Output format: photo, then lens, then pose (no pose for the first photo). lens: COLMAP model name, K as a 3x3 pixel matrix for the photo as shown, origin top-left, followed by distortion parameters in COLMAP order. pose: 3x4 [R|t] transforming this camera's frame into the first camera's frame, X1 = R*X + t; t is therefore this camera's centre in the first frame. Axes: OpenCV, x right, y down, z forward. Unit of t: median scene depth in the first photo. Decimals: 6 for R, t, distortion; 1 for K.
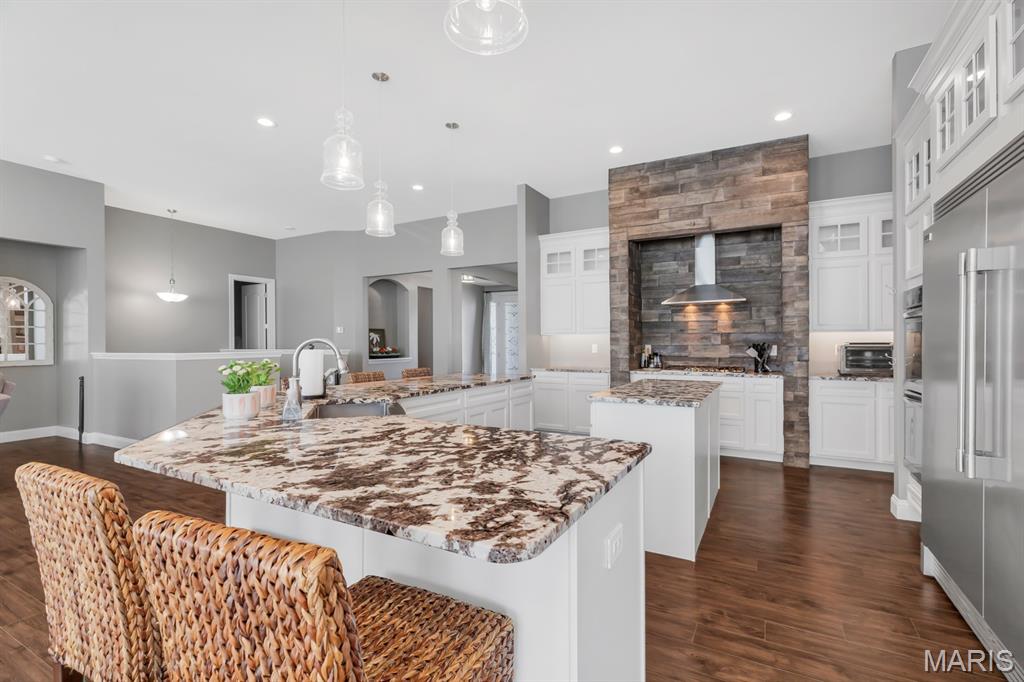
lens RADIAL K [[463.5, 0, 526.9], [0, 463.5, 340.2], [0, 0, 1]] dist [0.000206, -0.000434]
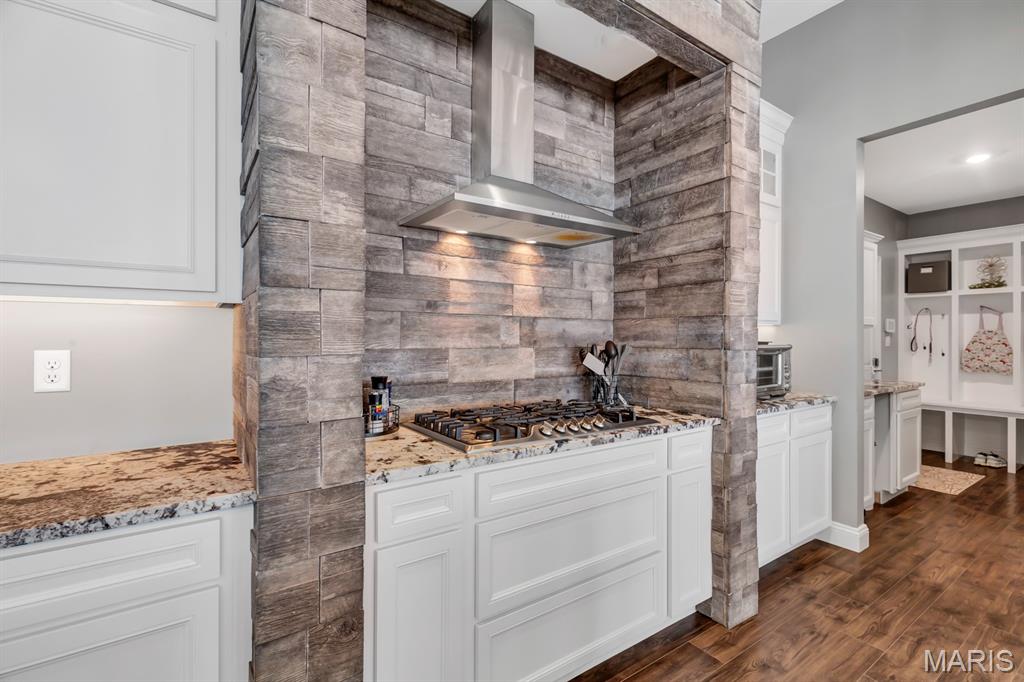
lens RADIAL K [[463.5, 0, 514.7], [0, 463.5, 337.6], [0, 0, 1]] dist [0.000206, -0.000434]
pose [[0.462752, 0.005120, 0.886473, 0.080832], [-0.006133, 0.999978, -0.002574, 0.004060], [-0.886467, -0.004246, 0.462773, 0.989012]]
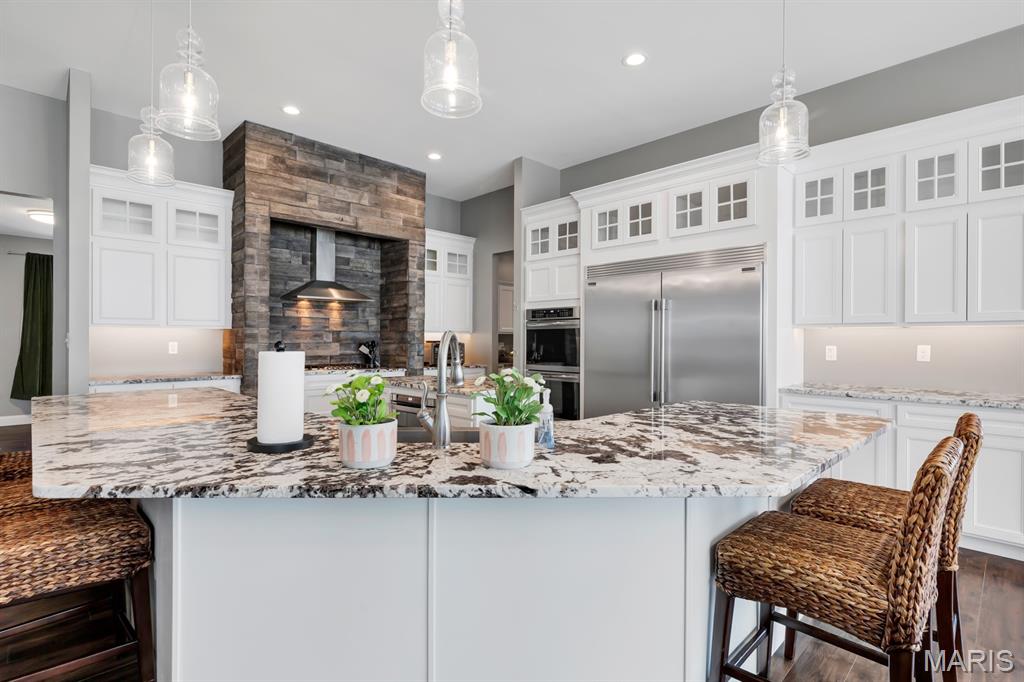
lens RADIAL K [[490.3, 0, 513.0], [0, 490.3, 344.1], [0, 0, 1]] dist [-0.008471, 0.005542]
pose [[0.307067, -0.003290, 0.951682, -0.565701], [-0.009378, 0.999935, 0.006482, 0.003327], [-0.951642, -0.010915, 0.307016, 0.364279]]
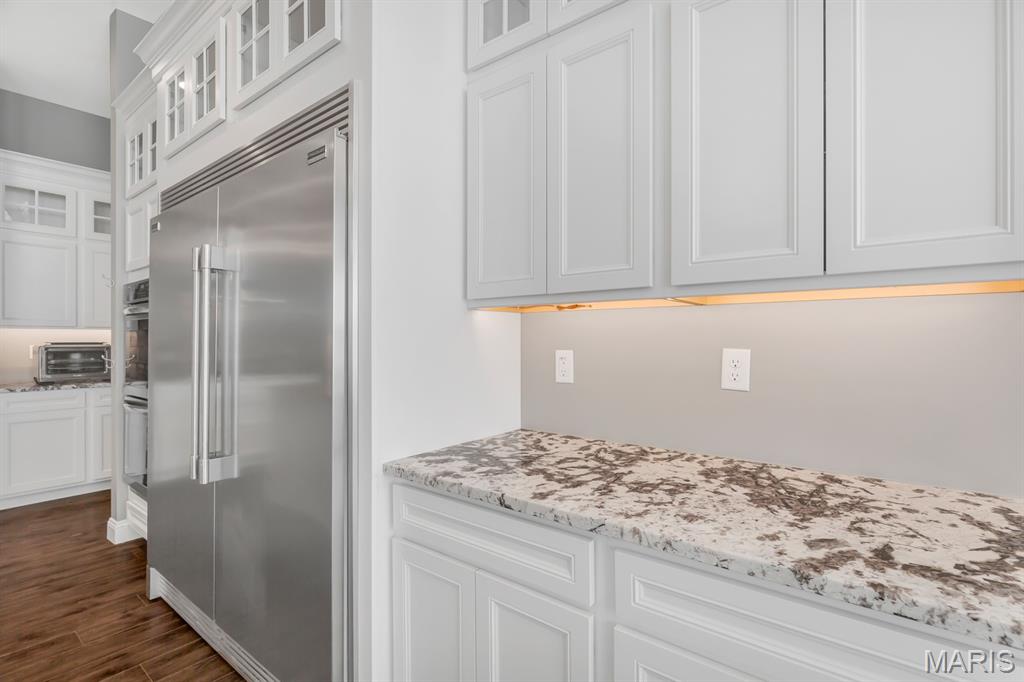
lens RADIAL K [[490.3, 0, 509.5], [0, 490.3, 341.2], [0, 0, 1]] dist [-0.008471, 0.005542]
pose [[0.200423, 0.001265, 0.979709, 0.033756], [-0.003941, 0.999992, -0.000485, 0.000588], [-0.979702, -0.003763, 0.200426, 0.066135]]
